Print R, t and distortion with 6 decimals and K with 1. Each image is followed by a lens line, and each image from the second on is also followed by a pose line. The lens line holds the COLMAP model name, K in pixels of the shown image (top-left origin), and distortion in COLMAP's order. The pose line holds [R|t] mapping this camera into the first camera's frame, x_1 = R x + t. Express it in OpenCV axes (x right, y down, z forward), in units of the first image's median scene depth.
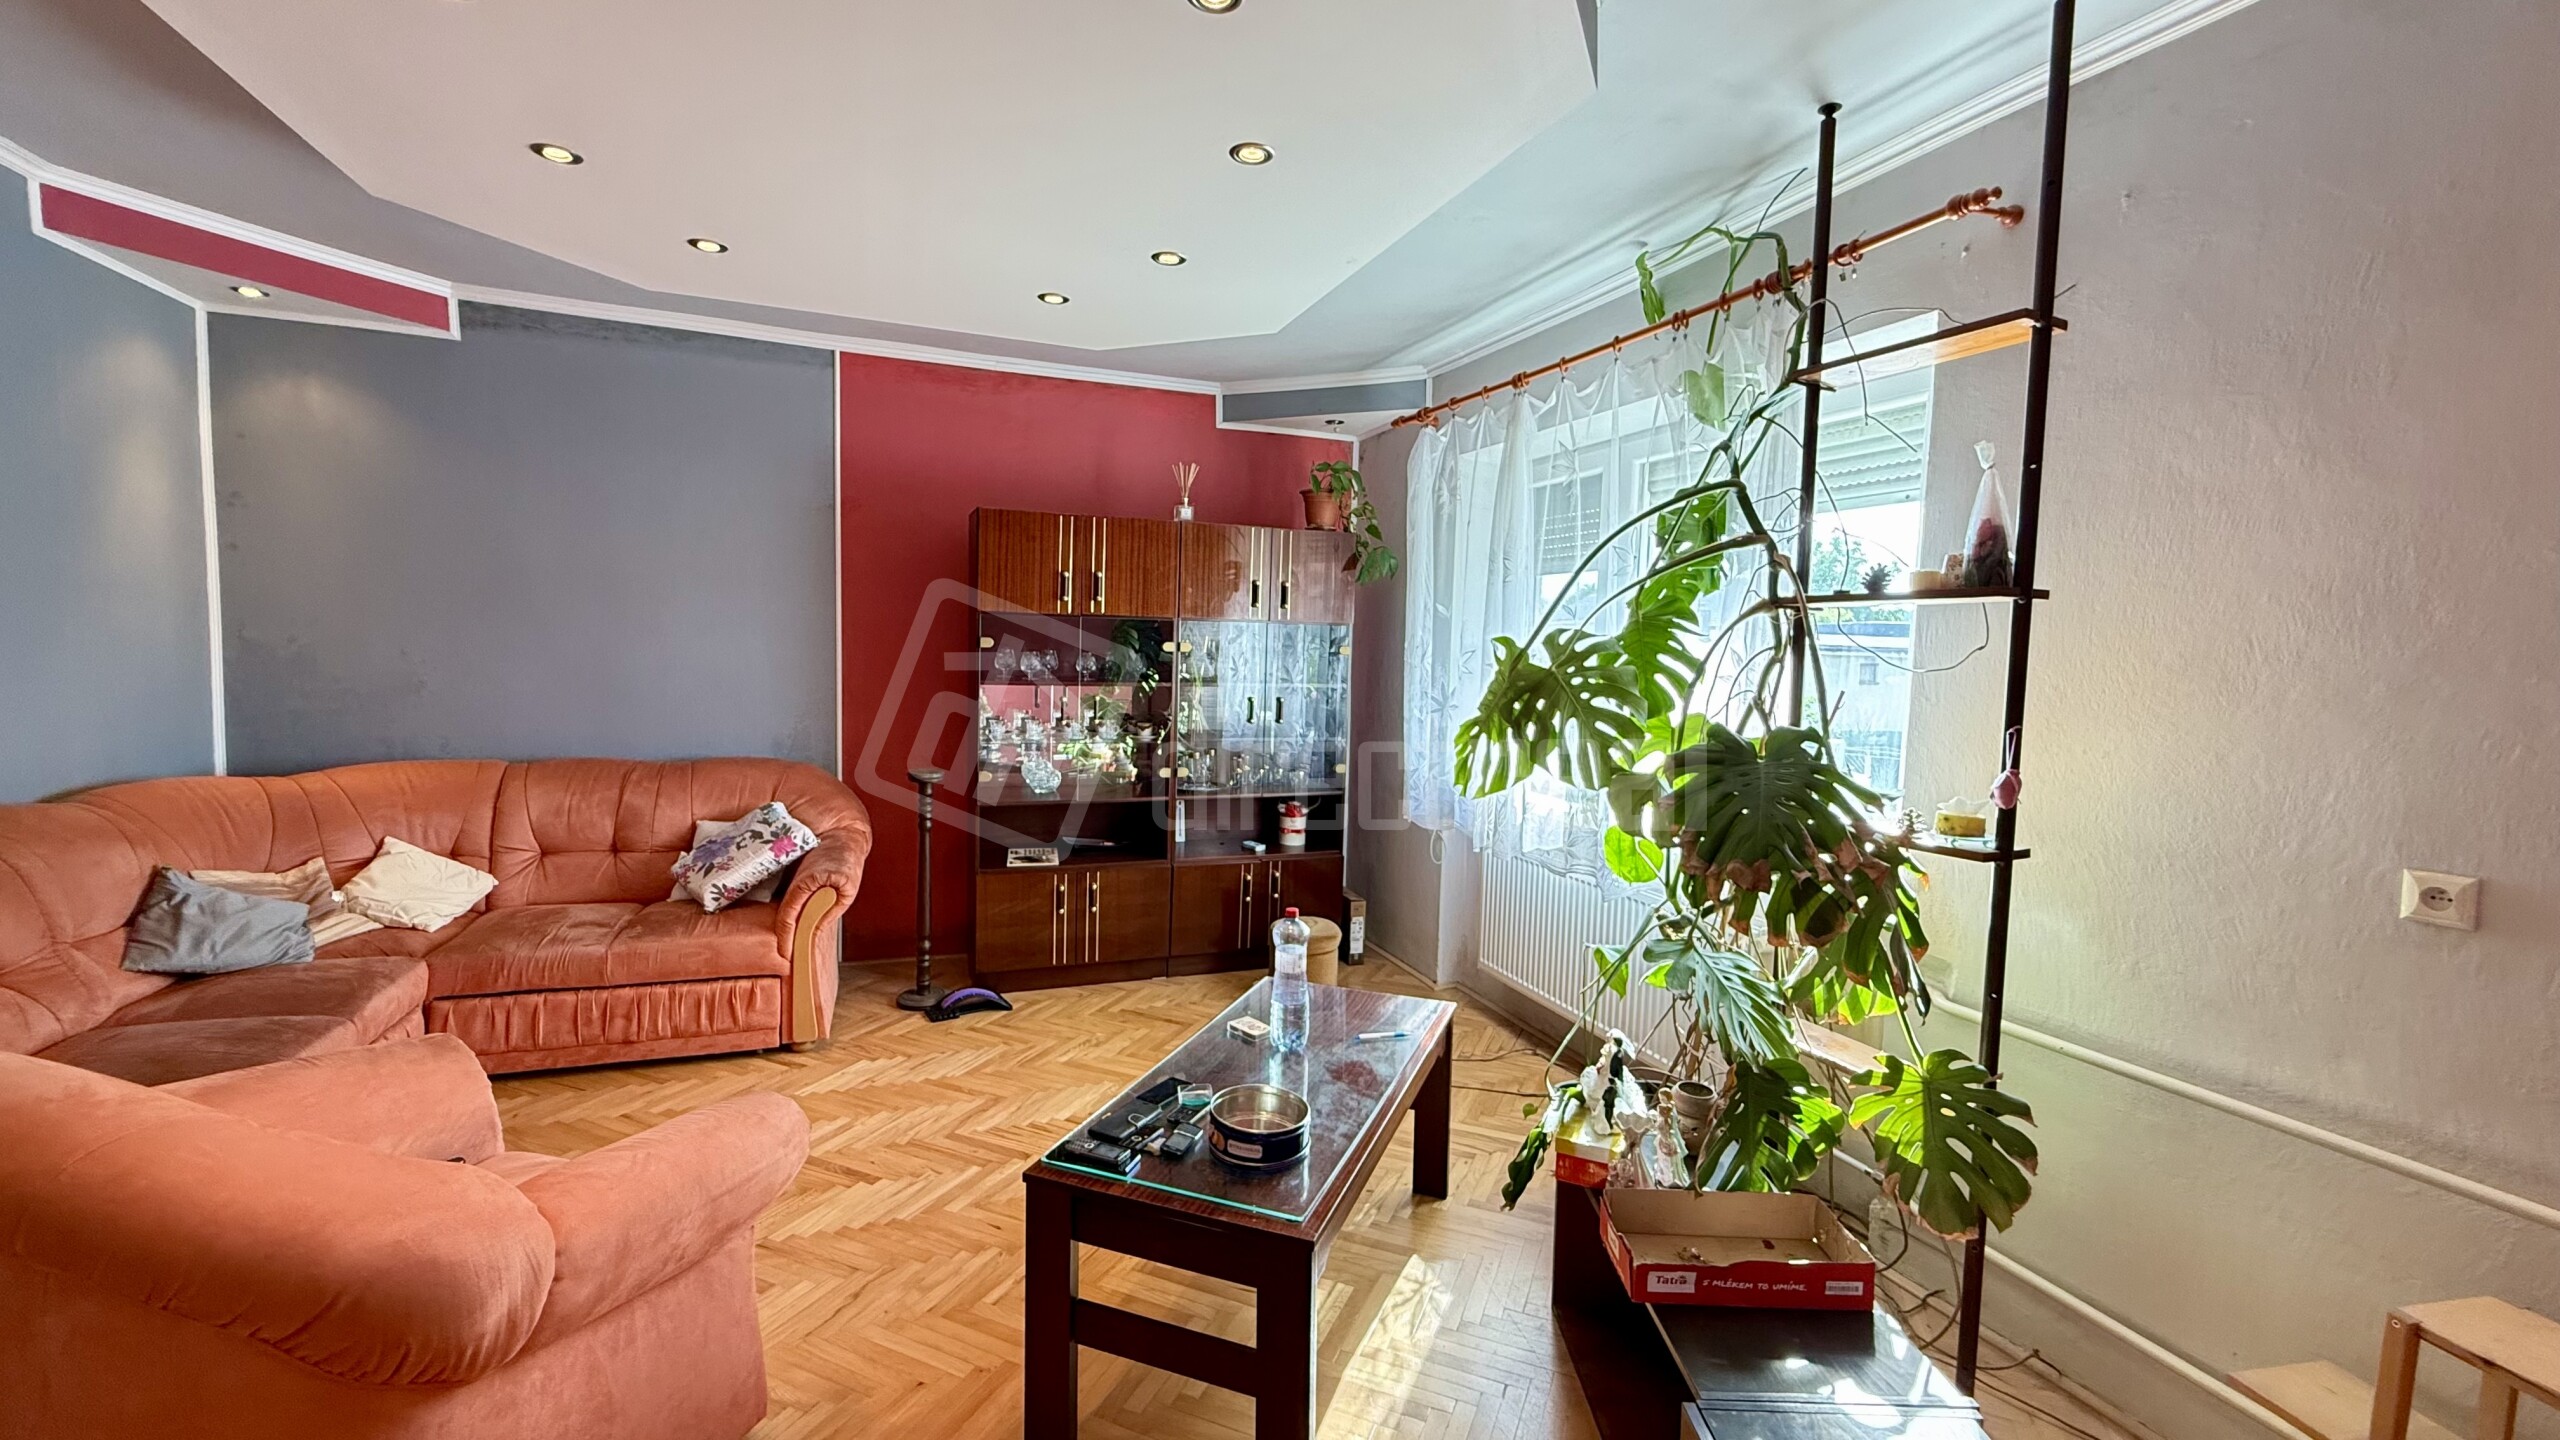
lens RADIAL K [[1020.4, 0, 1287.1], [0, 1020.4, 718.8], [0, 0, 1]] dist [-0.000757, 0.000596]
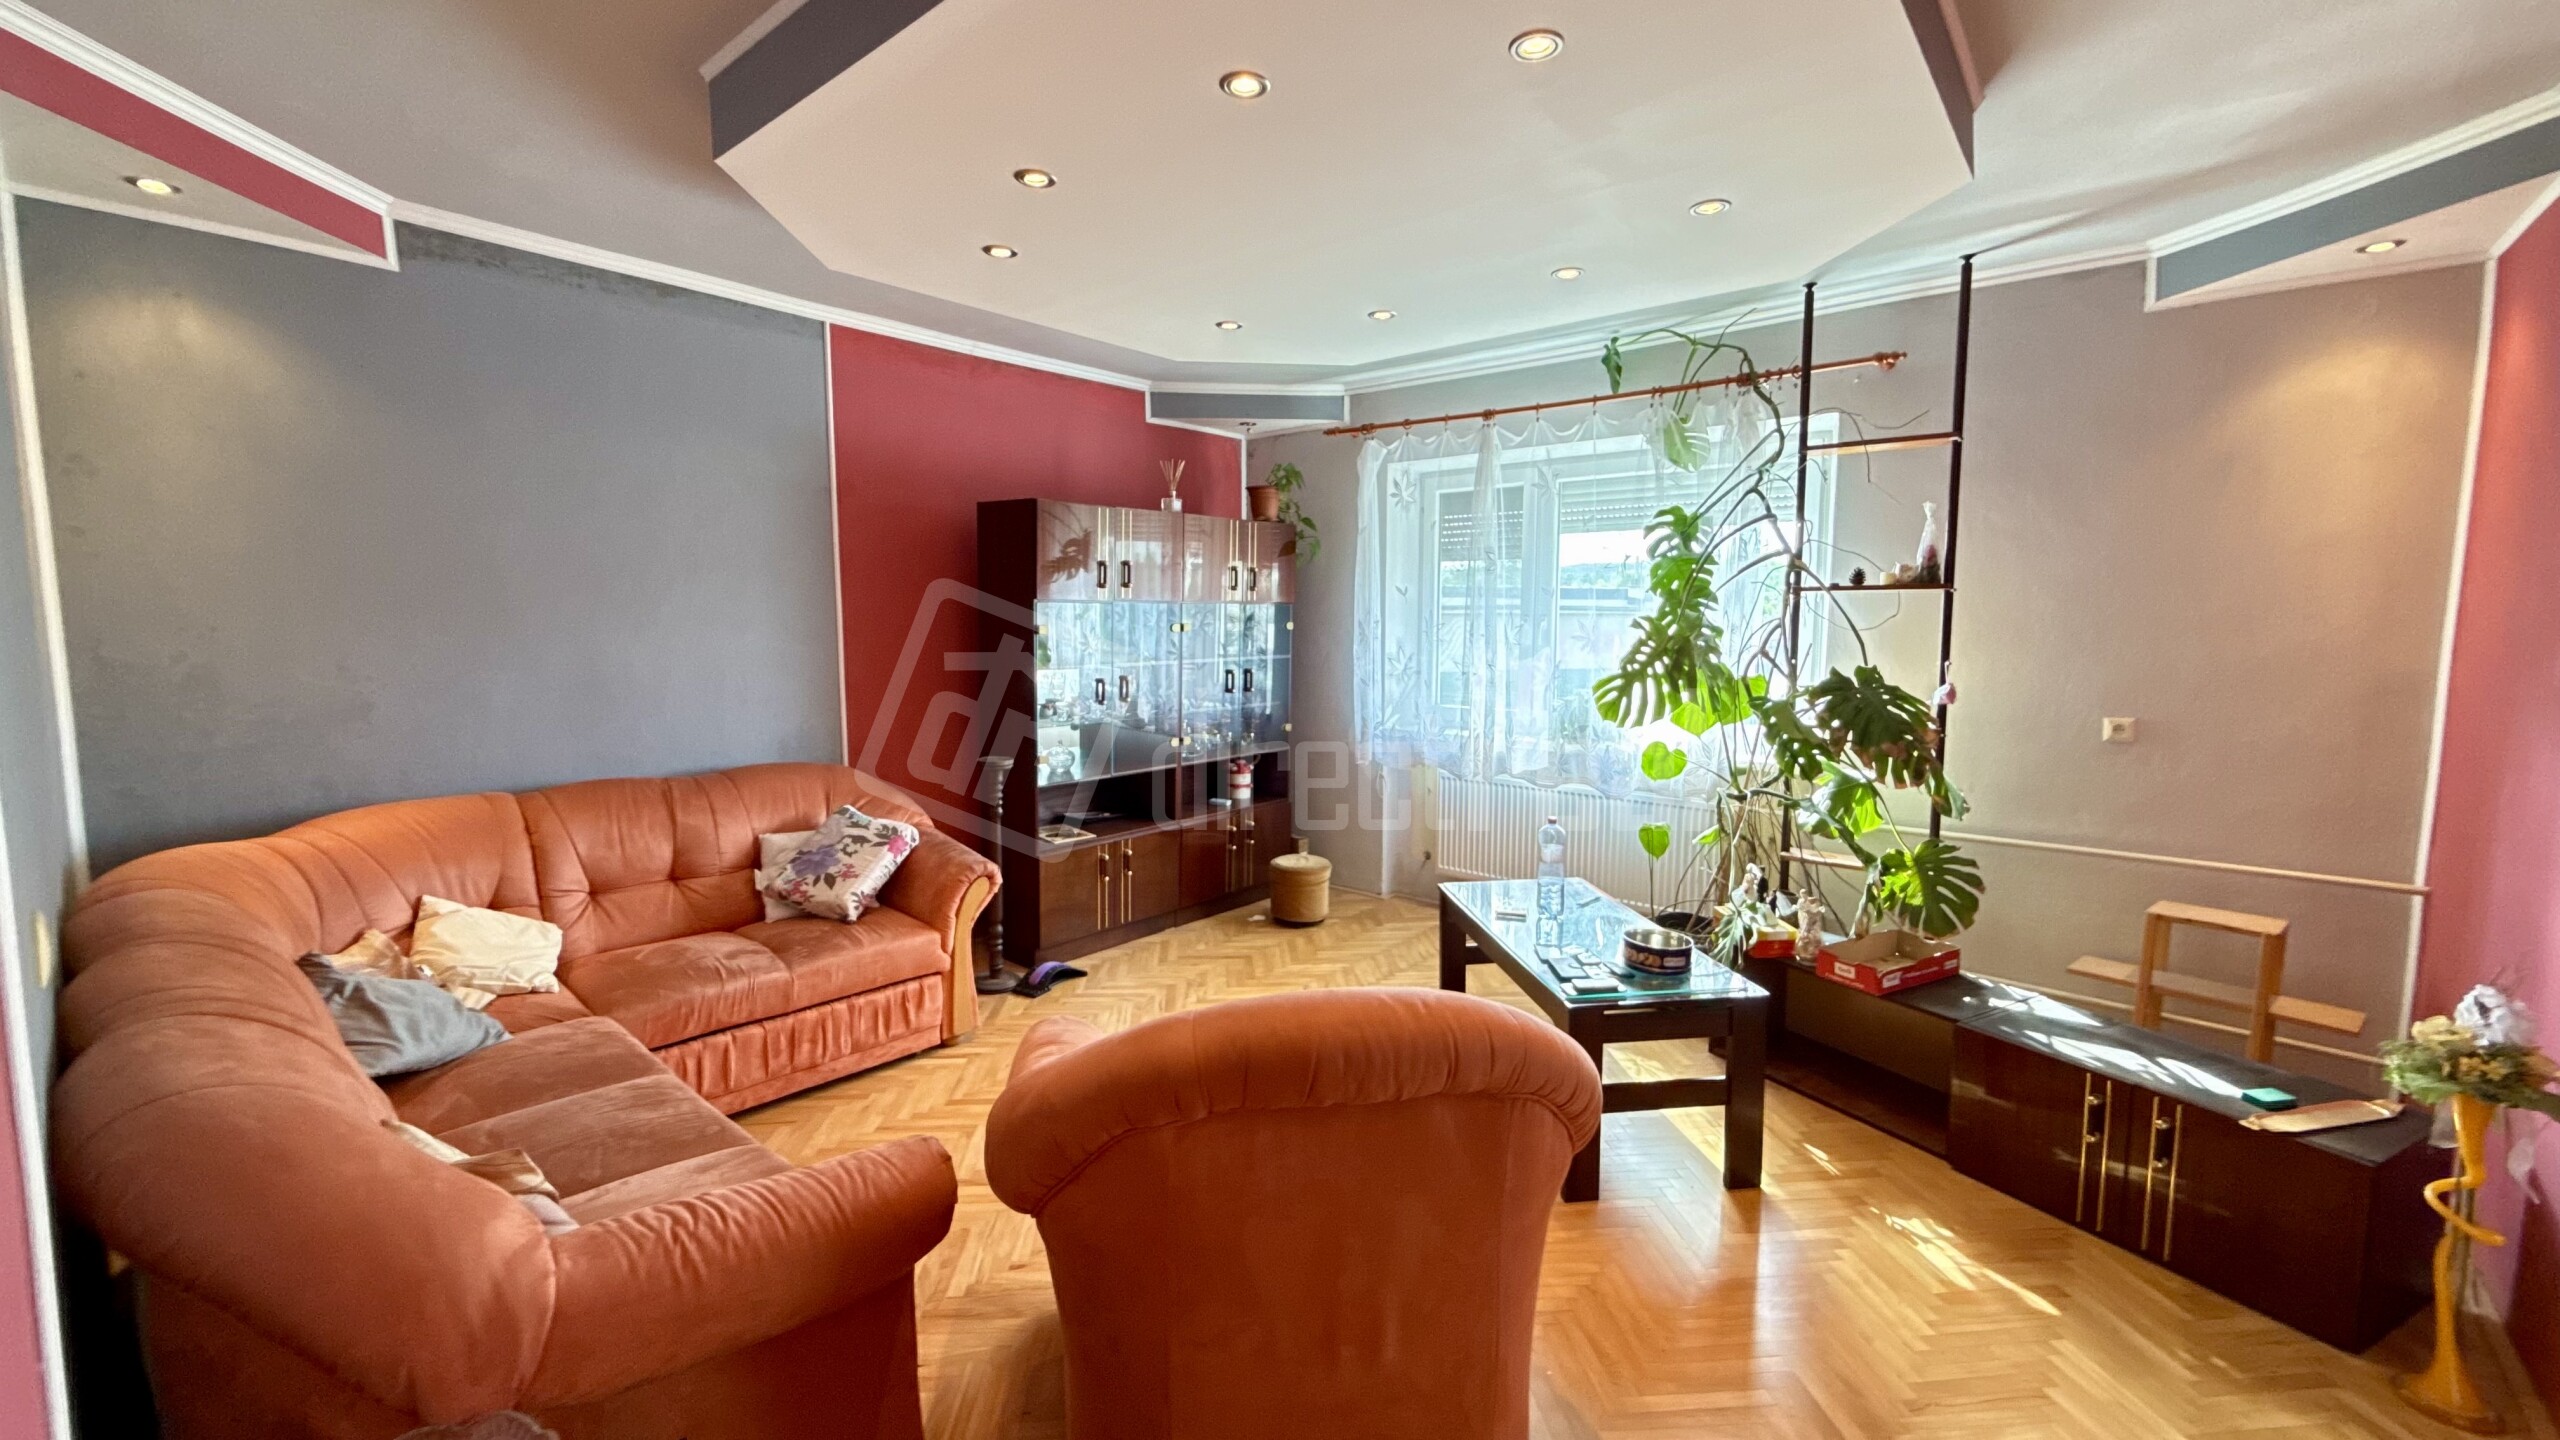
lens RADIAL K [[1020.4, 0, 1280.1], [0, 1020.4, 717.7], [0, 0, 1]] dist [-0.000757, 0.000596]
pose [[0.881987, -0.073734, 0.465470, -0.630439], [0.058042, 0.997161, 0.047979, -0.023608], [-0.467686, -0.015300, 0.883762, -0.030246]]
